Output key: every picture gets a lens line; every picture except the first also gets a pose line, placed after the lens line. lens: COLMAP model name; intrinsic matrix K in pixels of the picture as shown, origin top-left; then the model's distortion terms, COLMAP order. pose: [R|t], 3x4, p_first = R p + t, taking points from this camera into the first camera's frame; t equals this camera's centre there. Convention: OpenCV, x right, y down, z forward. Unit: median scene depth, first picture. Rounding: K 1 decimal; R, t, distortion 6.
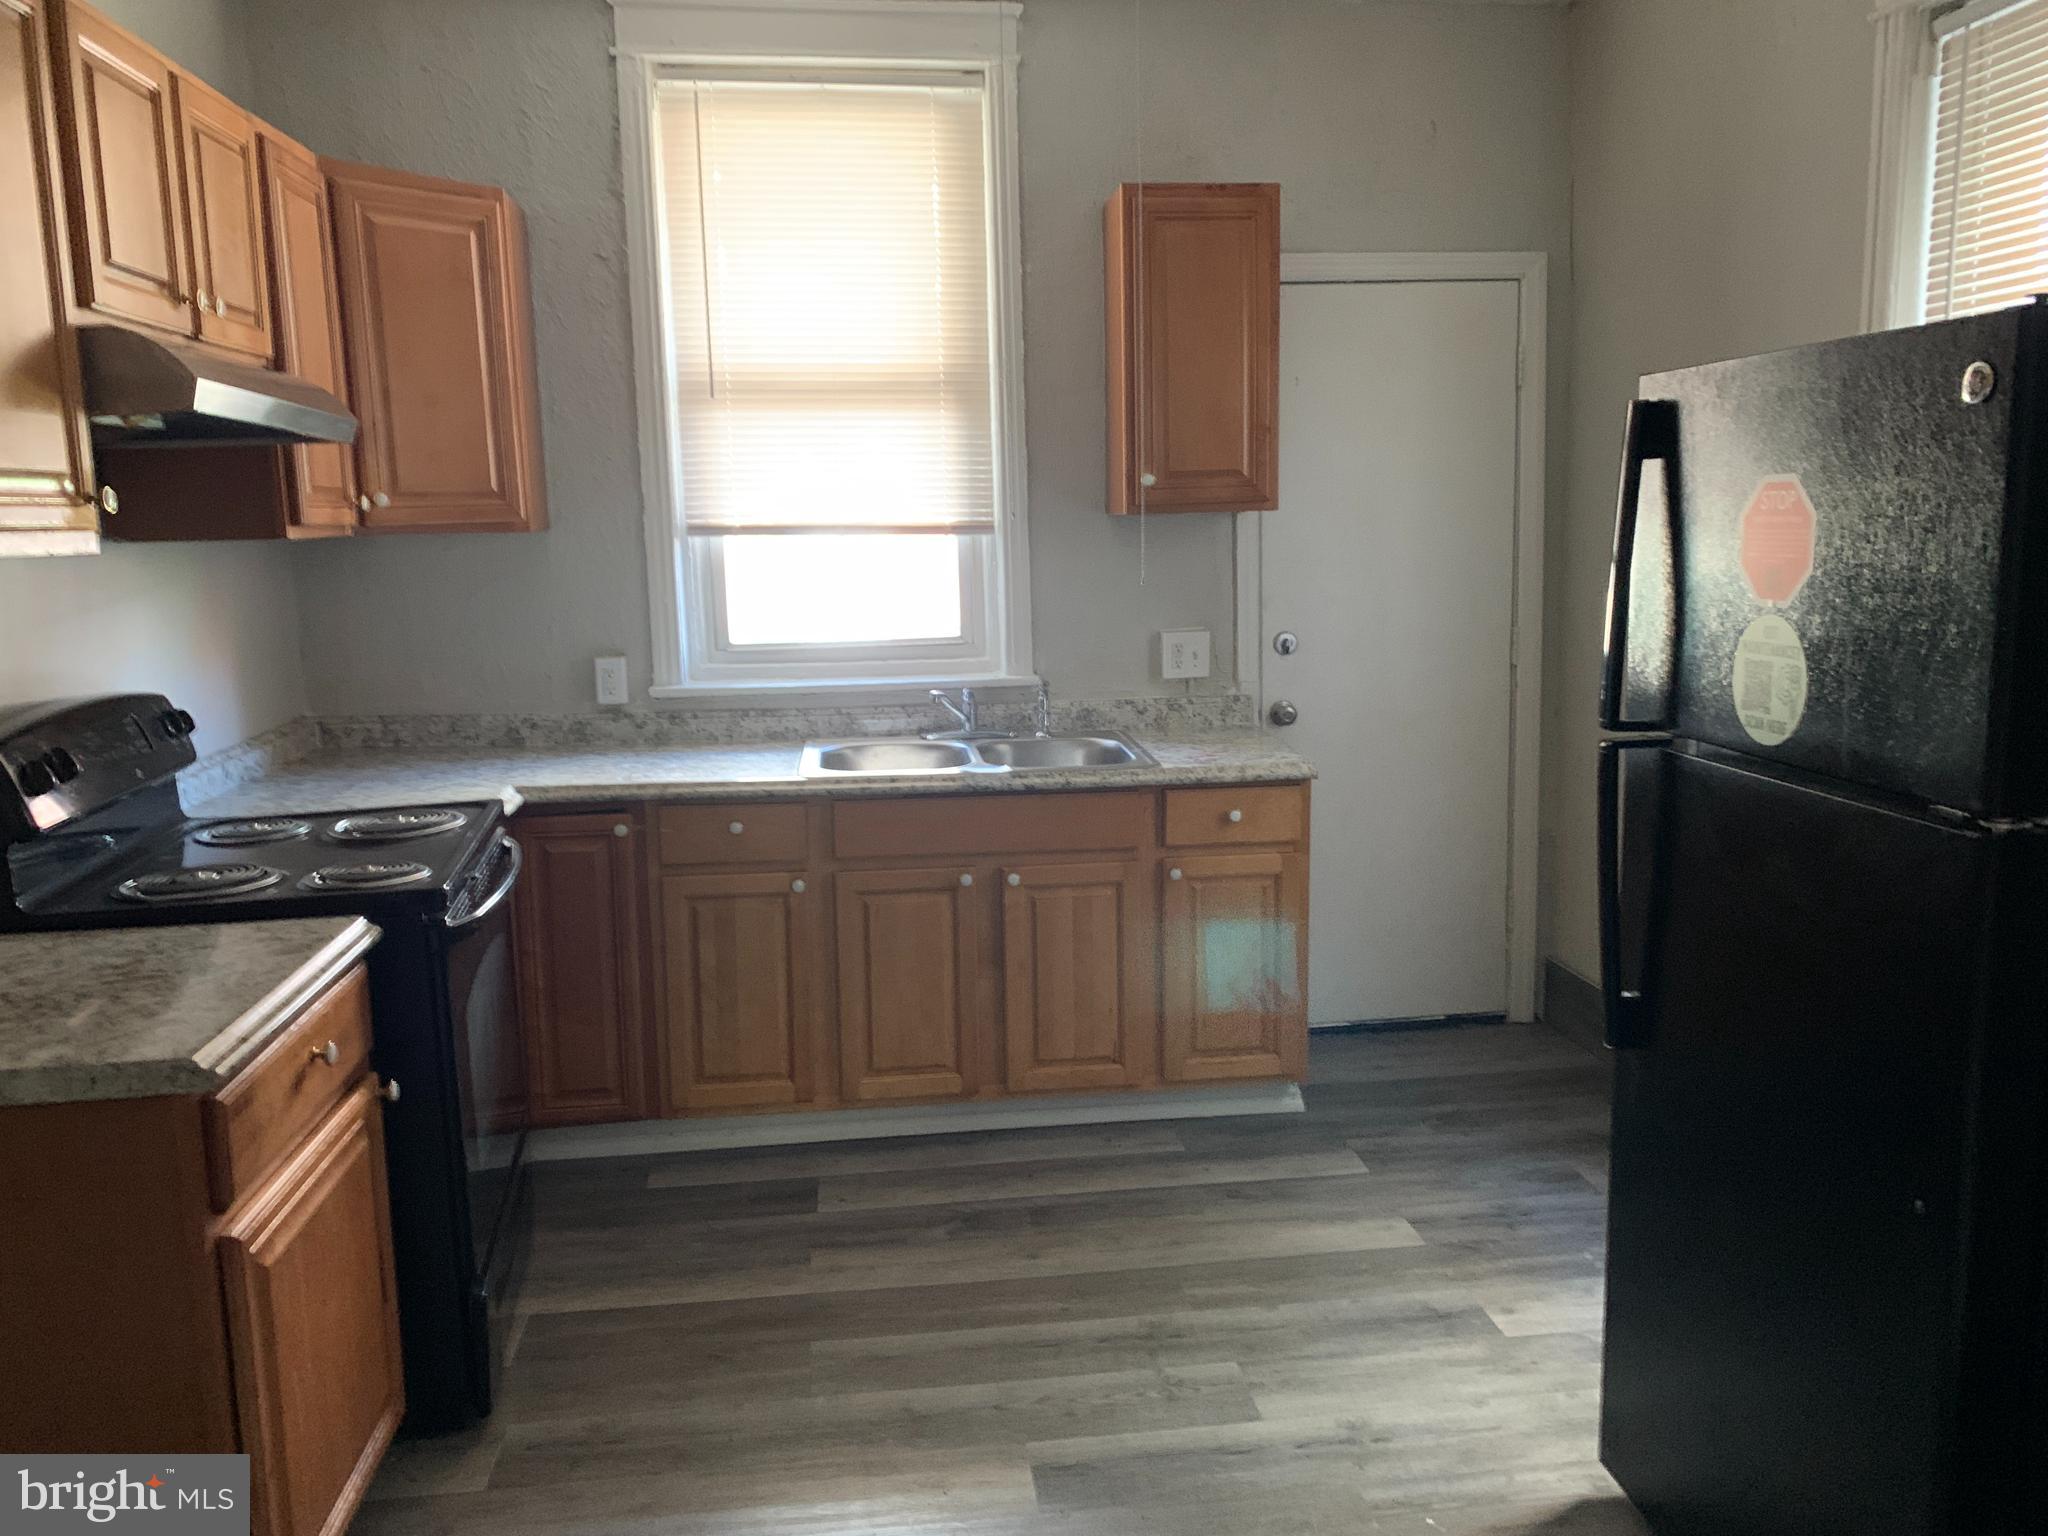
lens RADIAL K [[1558.2, 0, 1039.9], [0, 1558.2, 766.9], [0, 0, 1]] dist [0.010649, 0.016660]
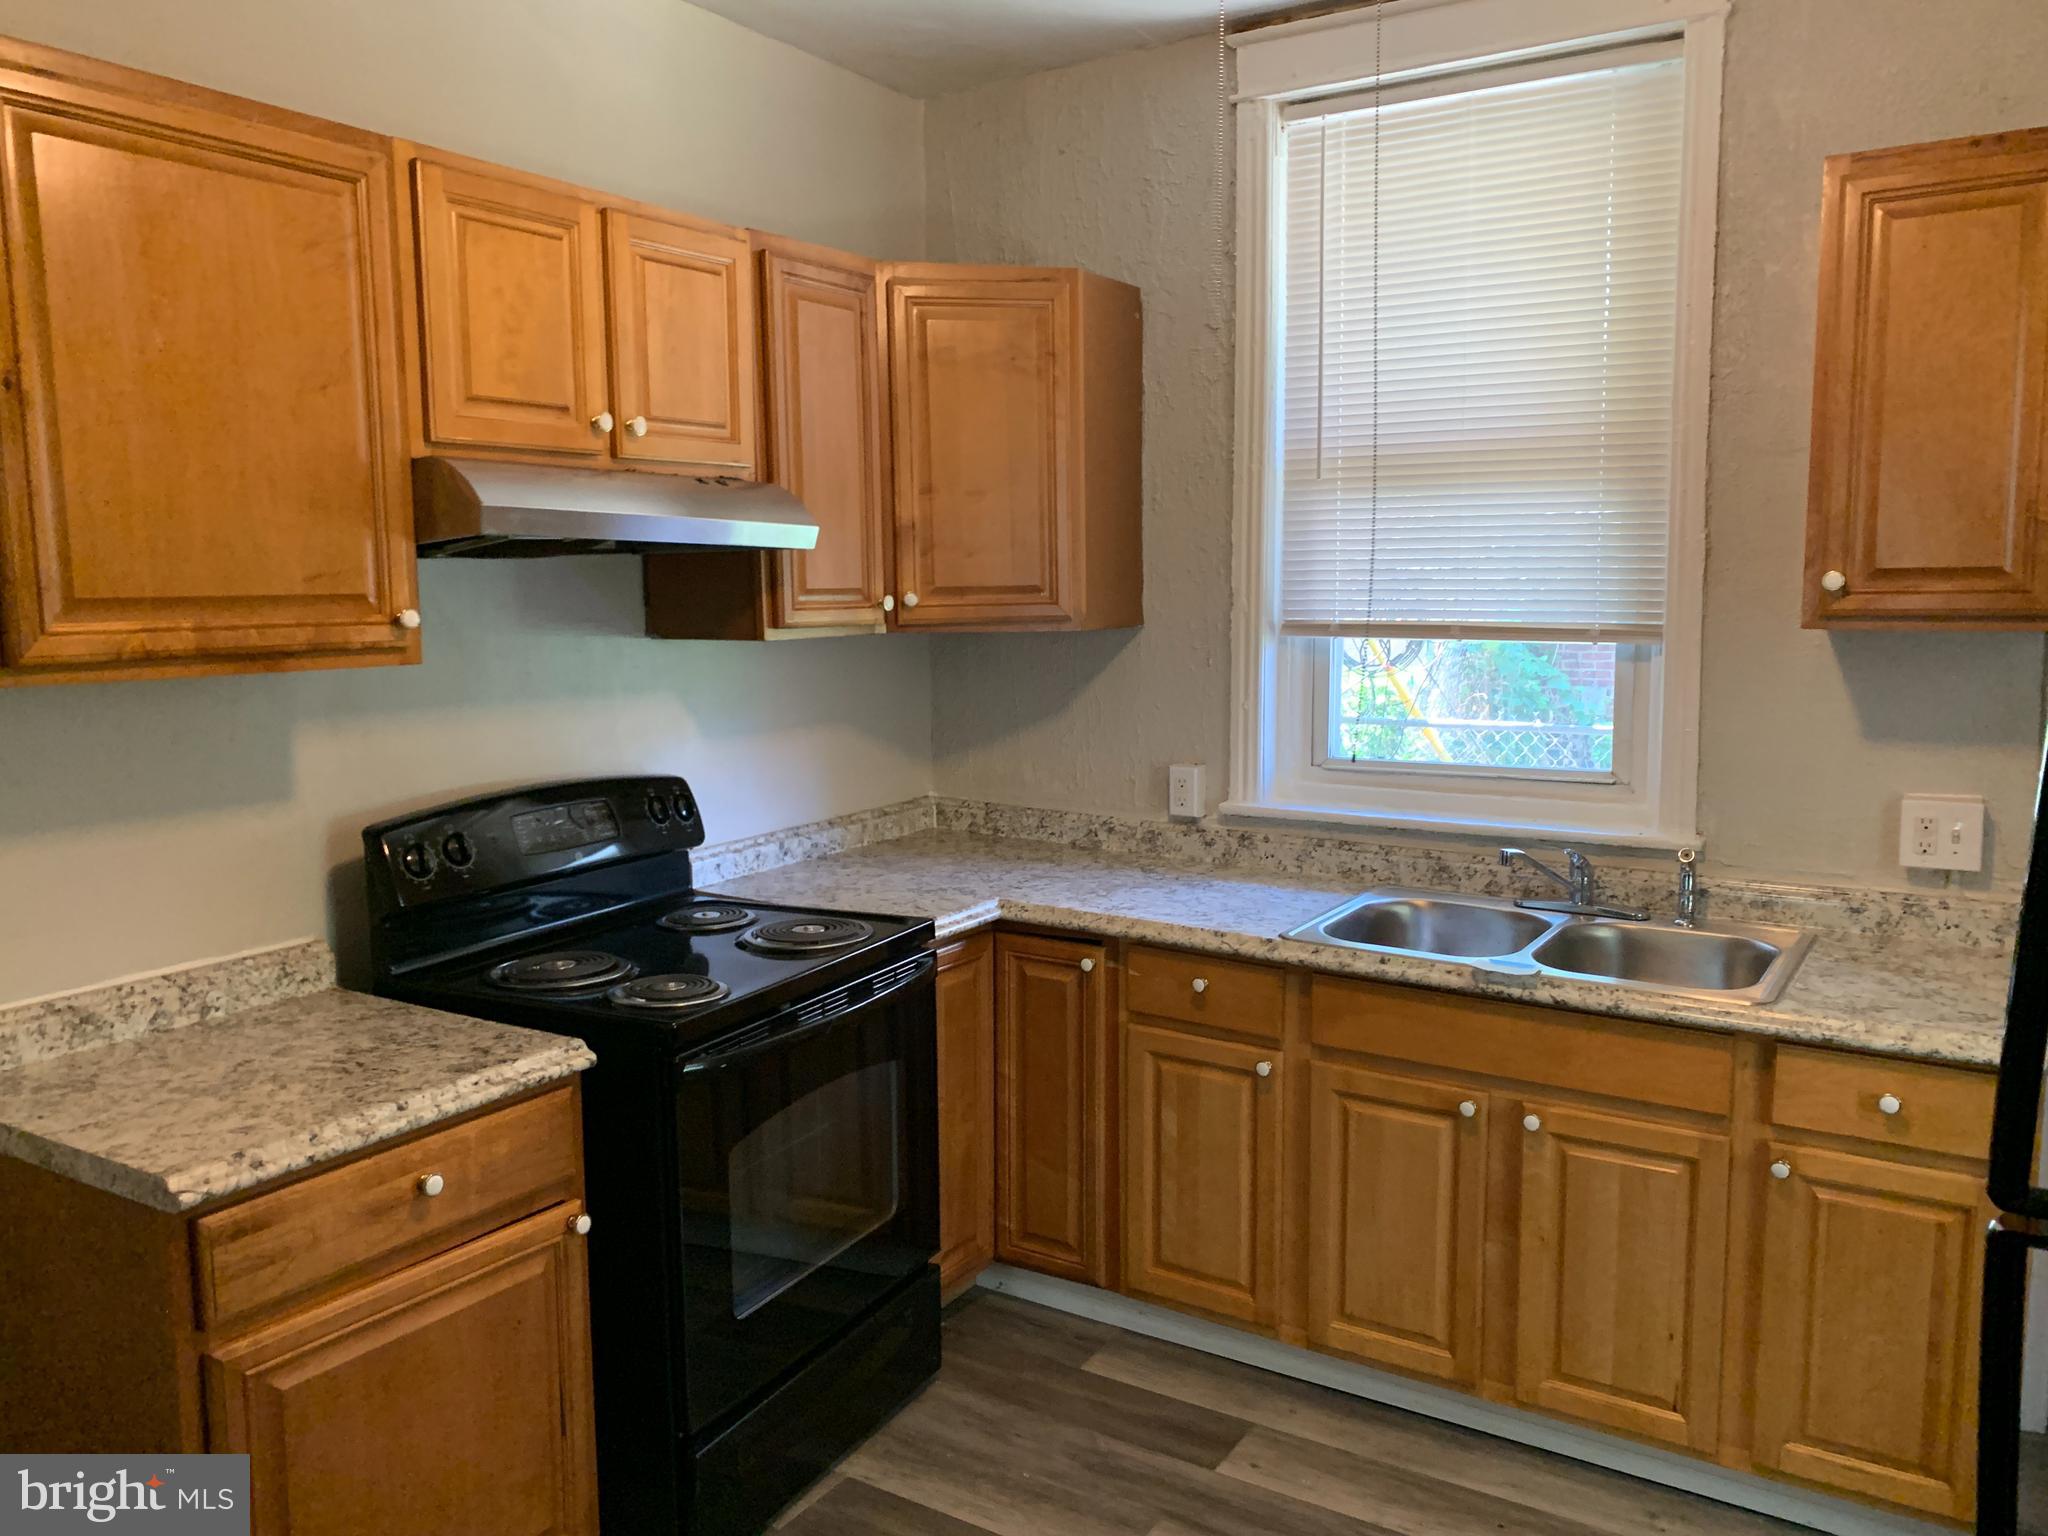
lens RADIAL K [[1553.4, 0, 1024.0], [0, 1553.4, 768.0], [0, 0, 1]] dist [0.063588, -0.095622]
pose [[0.764815, 0.091206, -0.637761, 0.310791], [-0.108835, 0.993992, 0.011633, -0.092316], [0.634990, 0.060513, 0.770146, 0.322812]]
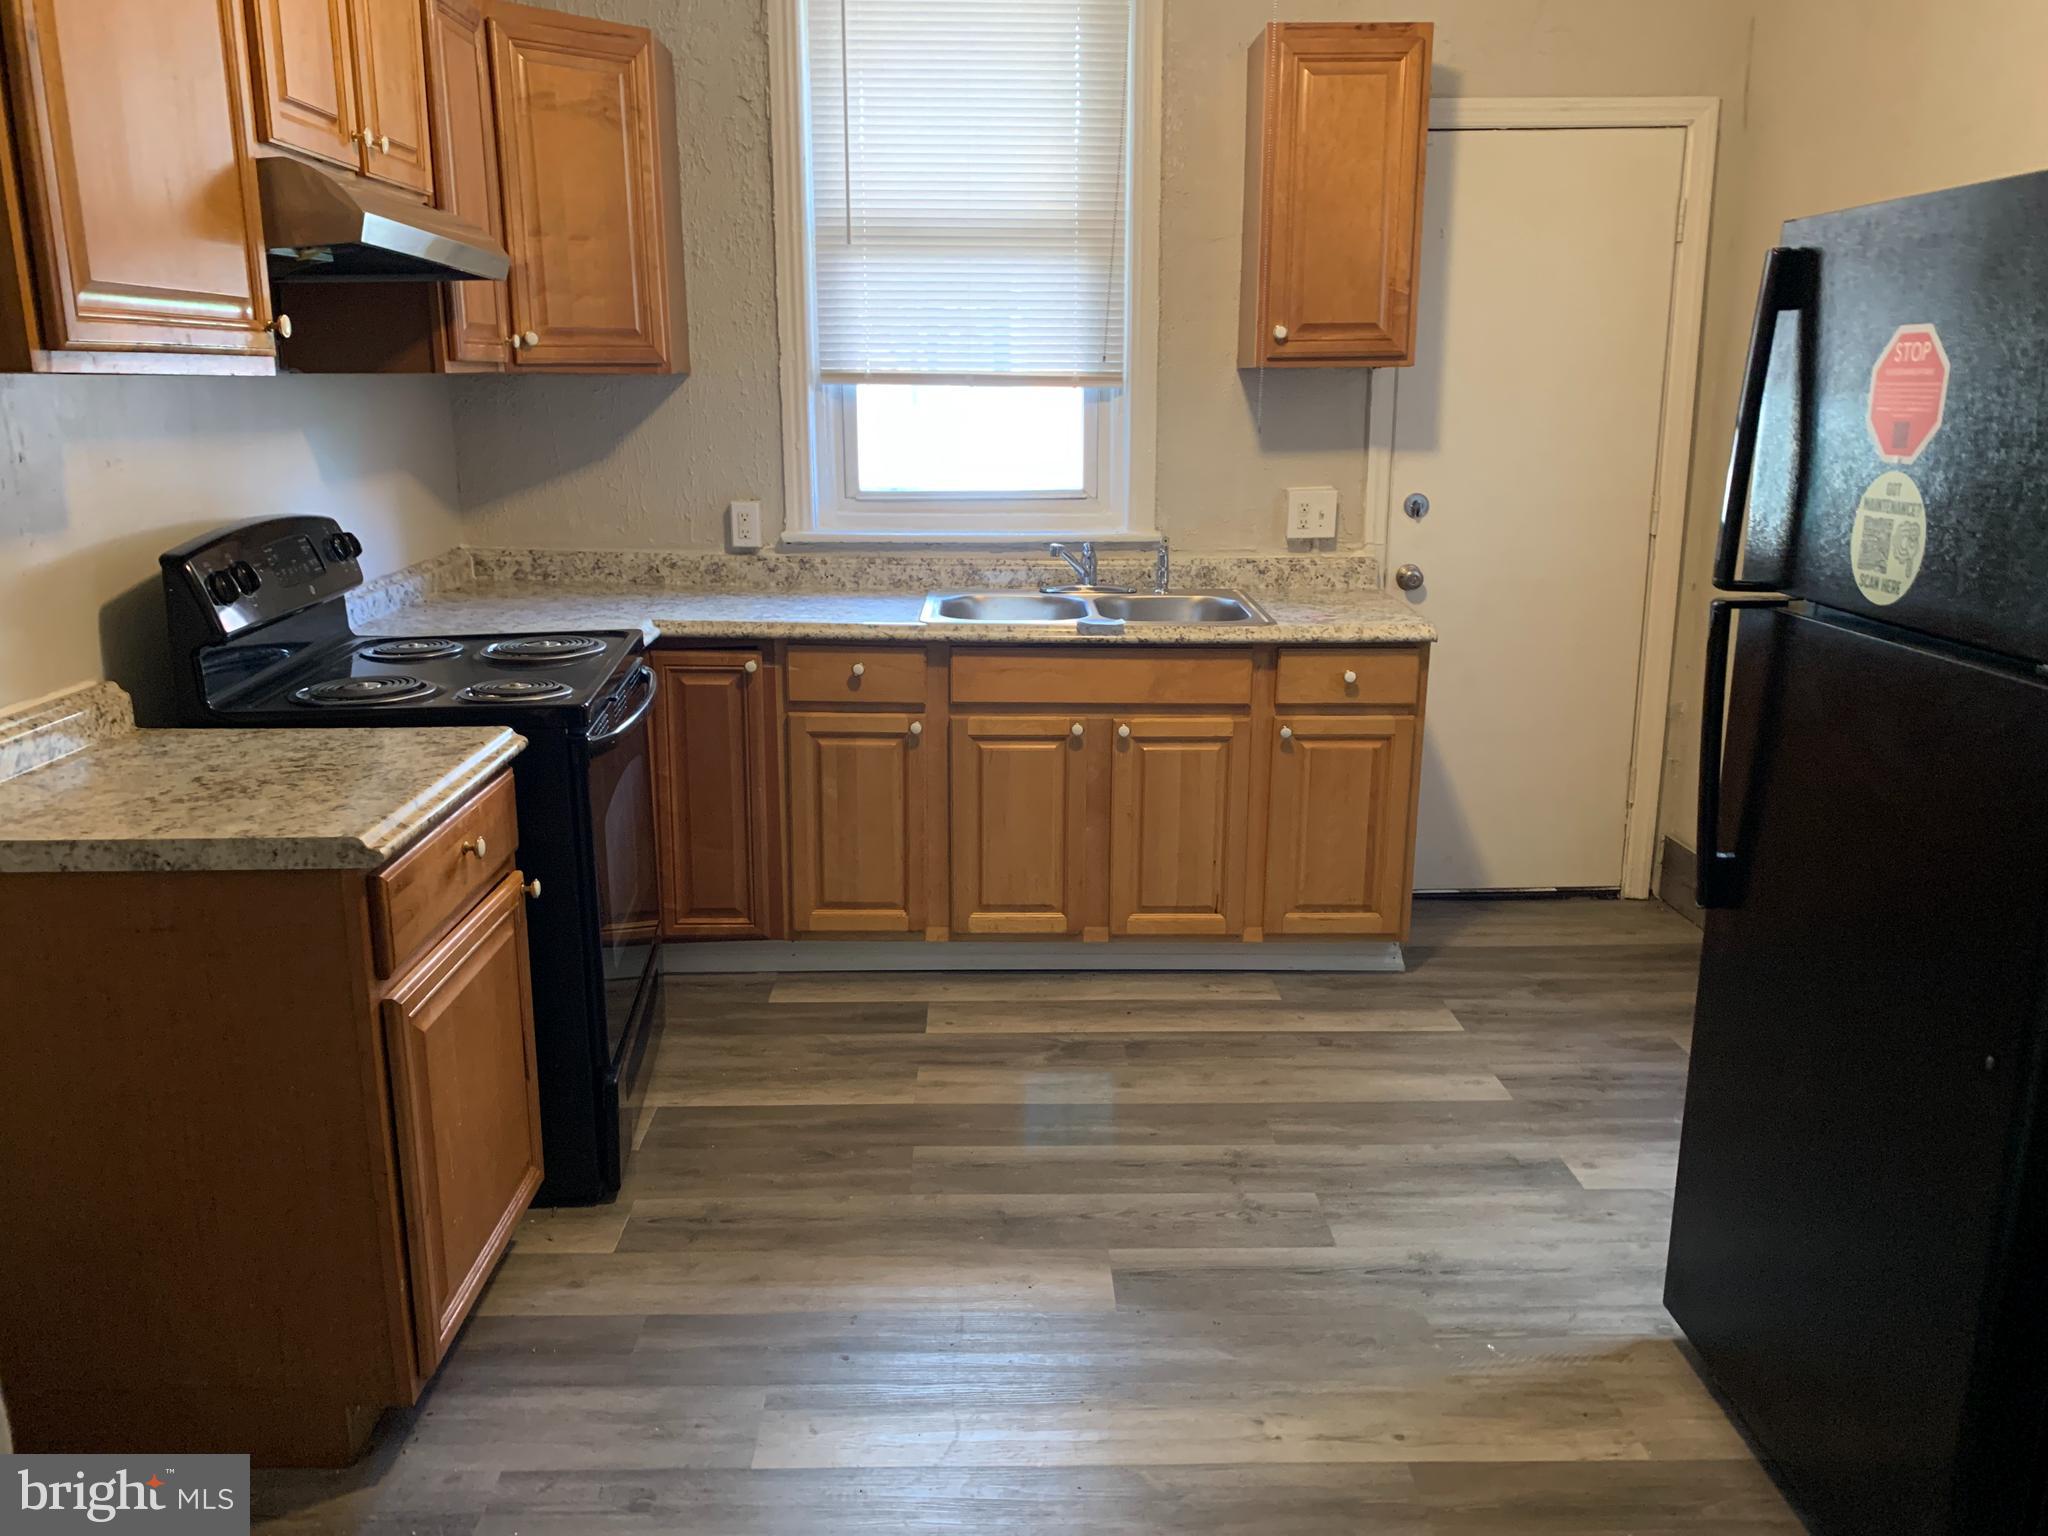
lens RADIAL K [[1553.4, 0, 1024.0], [0, 1553.4, 768.0], [0, 0, 1]] dist [0.063588, -0.095622]
pose [[0.994670, 0.043755, -0.093365, 0.016158], [-0.035848, 0.995757, 0.084750, 0.015755], [0.096677, -0.080951, 0.992018, -0.028508]]
